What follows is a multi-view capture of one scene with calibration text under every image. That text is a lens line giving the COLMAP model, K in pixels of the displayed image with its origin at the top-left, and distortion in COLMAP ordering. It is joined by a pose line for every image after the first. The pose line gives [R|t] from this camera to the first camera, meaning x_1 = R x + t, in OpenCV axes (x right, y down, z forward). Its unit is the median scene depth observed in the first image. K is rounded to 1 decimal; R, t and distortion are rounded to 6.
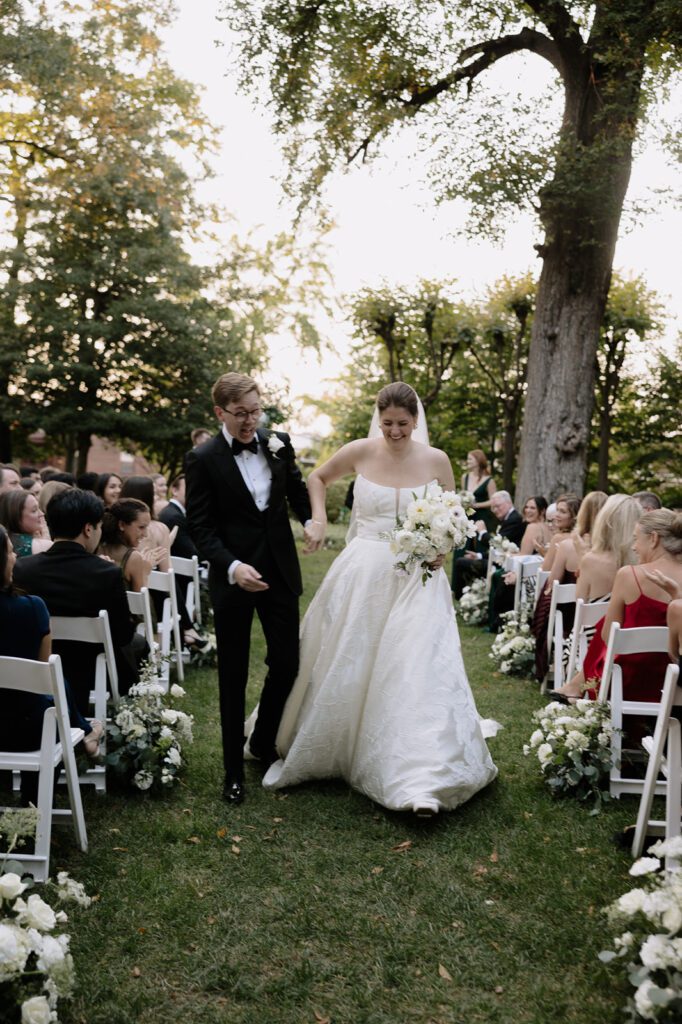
lens RADIAL K [[1024.2, 0, 341.0], [0, 1024.2, 512.0], [0, 0, 1]] dist [0.005554, -0.000556]
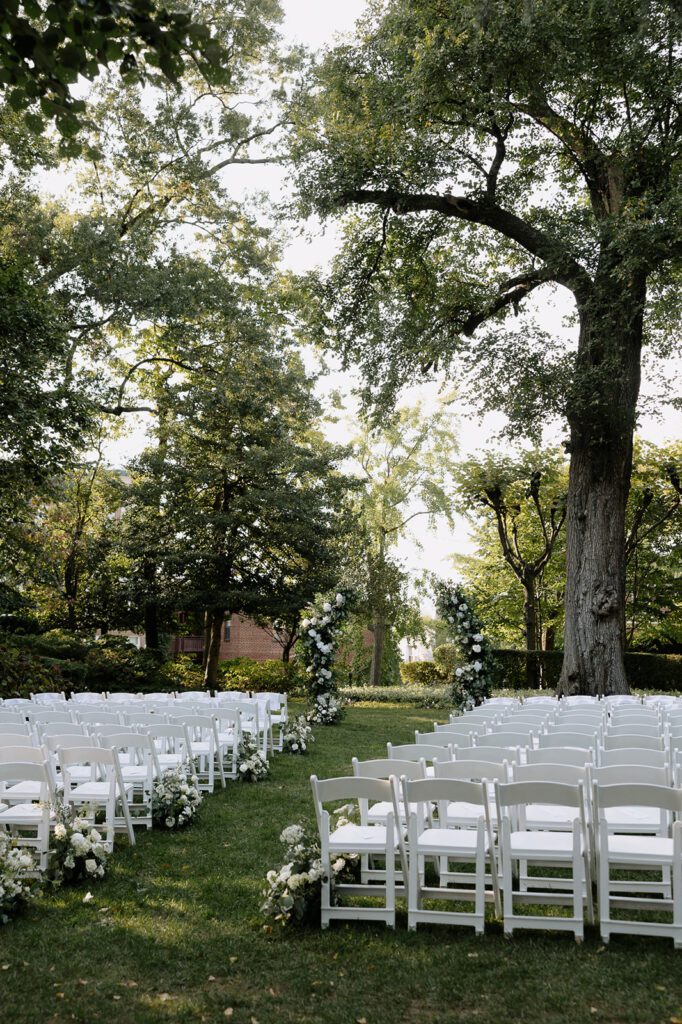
lens RADIAL K [[1076.1, 0, 341.0], [0, 1076.1, 512.0], [0, 0, 1]] dist [-0.177124, 0.001366]
pose [[0.987841, -0.052702, -0.146265, 0.110879], [0.029930, 0.987659, -0.153733, 0.002254], [0.152562, 0.147486, 0.977227, -0.238256]]
